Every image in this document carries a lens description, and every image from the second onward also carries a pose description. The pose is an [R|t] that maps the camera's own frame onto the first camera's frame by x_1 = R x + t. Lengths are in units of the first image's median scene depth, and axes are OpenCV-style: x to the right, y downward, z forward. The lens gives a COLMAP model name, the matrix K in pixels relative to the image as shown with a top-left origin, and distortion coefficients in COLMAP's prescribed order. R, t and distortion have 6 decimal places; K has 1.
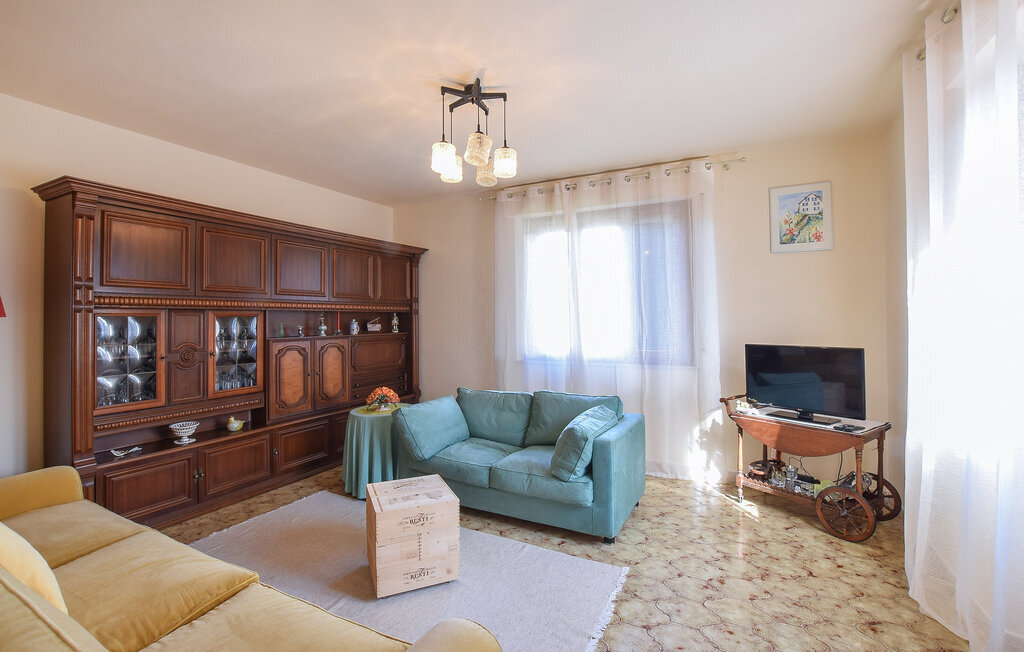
lens RADIAL K [[463.1, 0, 512.0], [0, 463.1, 326.0], [0, 0, 1]] dist [-0.001108, -0.000109]
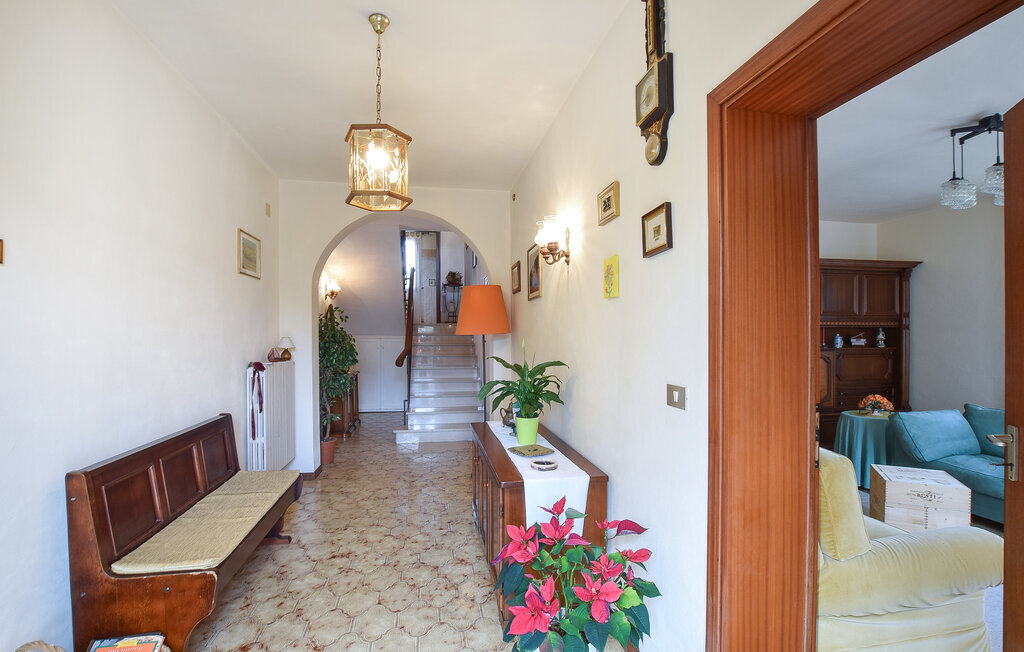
lens RADIAL K [[465.6, 0, 514.6], [0, 465.6, 337.7], [0, 0, 1]] dist [-0.019869, 0.000443]
pose [[0.635663, 0.009794, -0.771904, 0.024398], [-0.013840, 0.999903, 0.001290, 0.004245], [0.771842, 0.009863, 0.635738, -0.388699]]
